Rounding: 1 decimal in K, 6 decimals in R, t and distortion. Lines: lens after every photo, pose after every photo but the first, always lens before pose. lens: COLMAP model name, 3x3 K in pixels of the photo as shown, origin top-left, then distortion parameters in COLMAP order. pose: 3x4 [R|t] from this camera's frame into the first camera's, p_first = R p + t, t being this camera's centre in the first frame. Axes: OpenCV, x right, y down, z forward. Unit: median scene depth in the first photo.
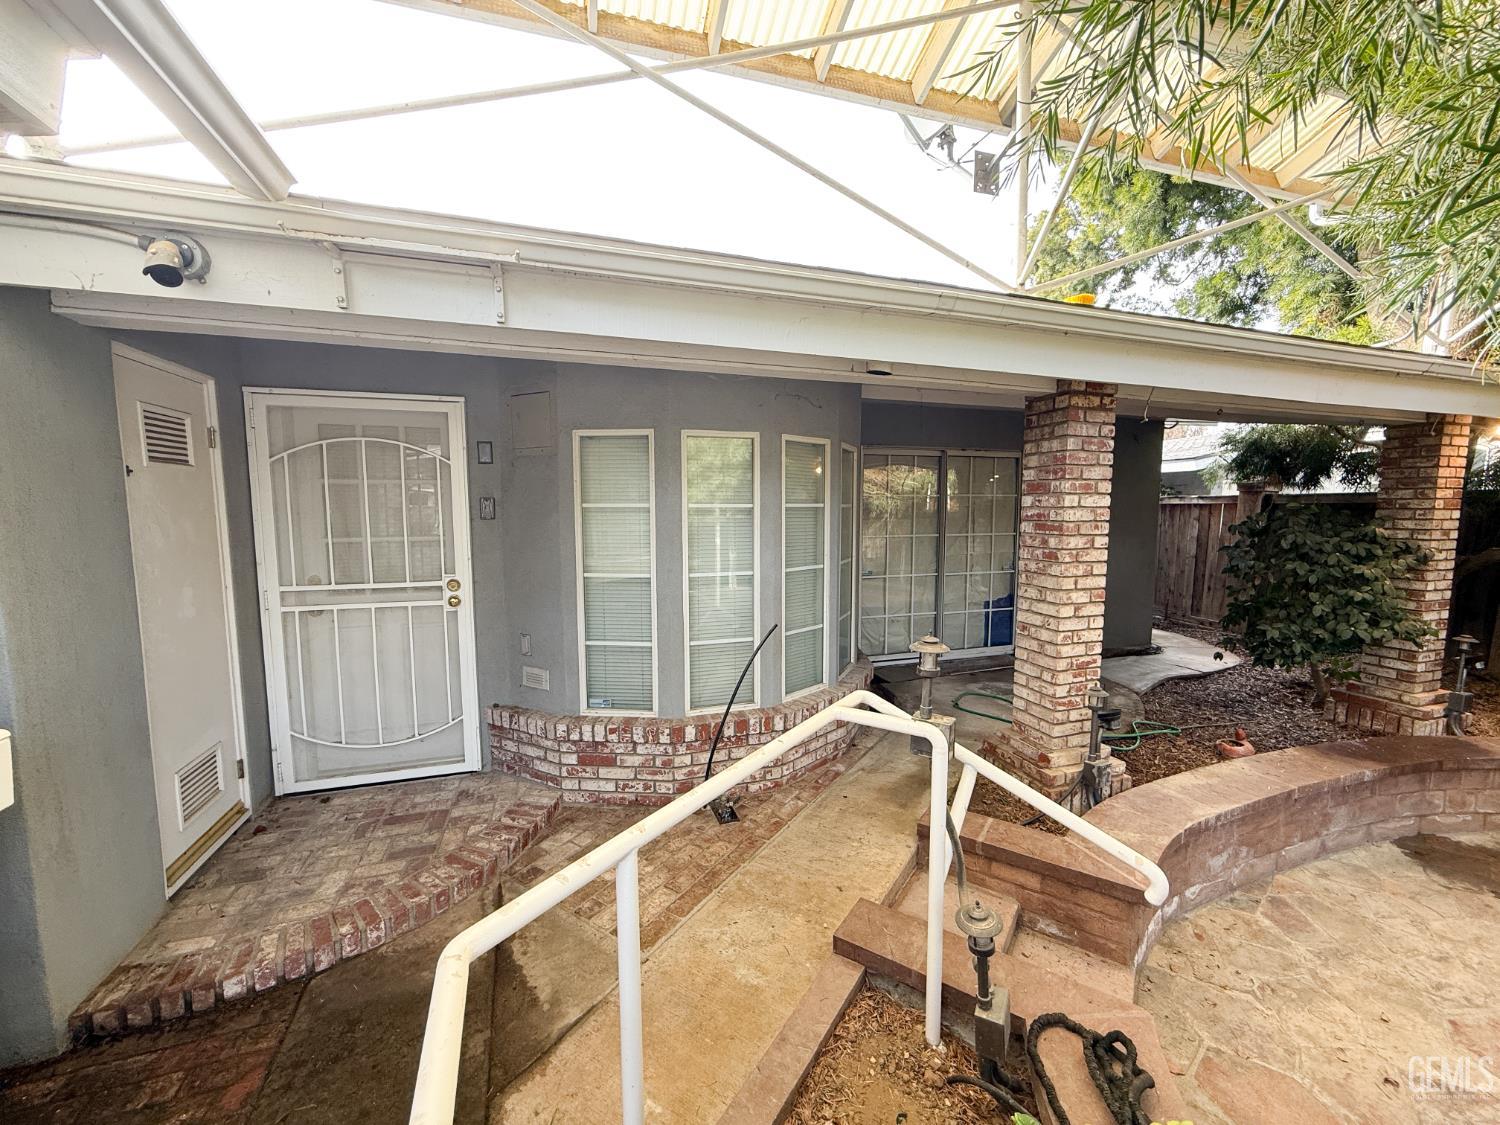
lens RADIAL K [[597.4, 0, 750.0], [0, 597.4, 562.5], [0, 0, 1]] dist [0.000267, 0.000081]
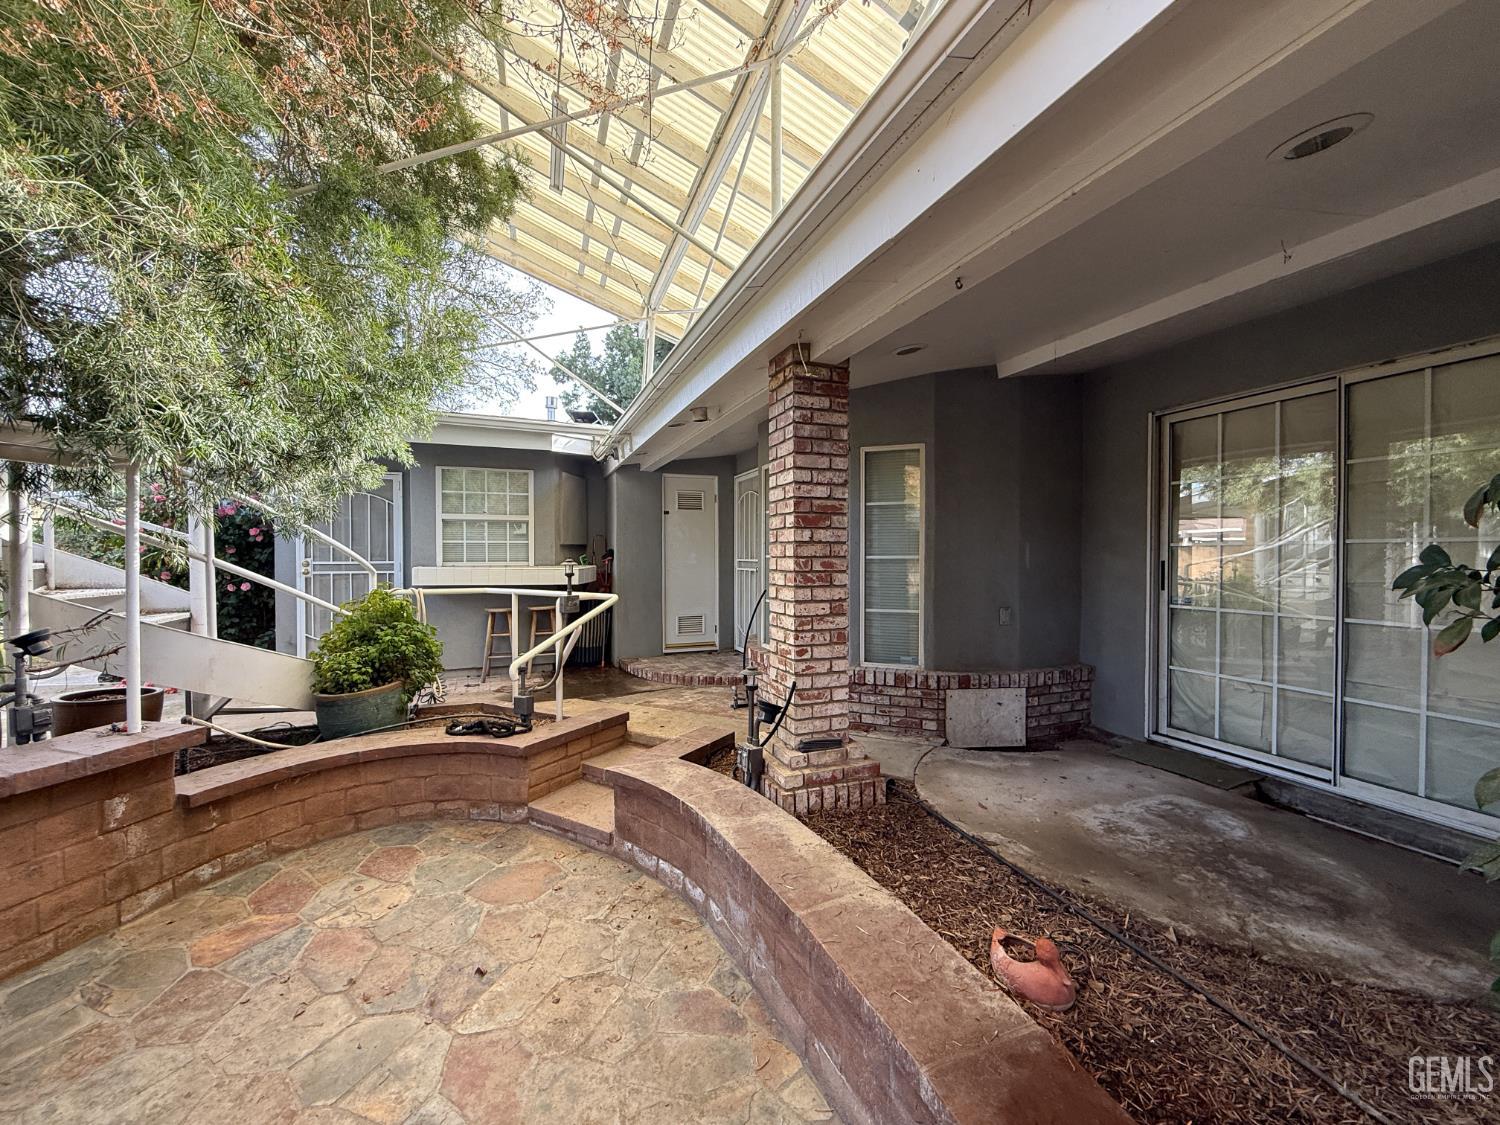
lens RADIAL K [[597.4, 0, 750.0], [0, 597.4, 562.5], [0, 0, 1]] dist [0.000267, 0.000081]
pose [[0.045230, 0.014052, -0.998878, 1.541414], [-0.094644, 0.995464, 0.009719, 0.027185], [0.994483, 0.094098, 0.046355, 0.918779]]
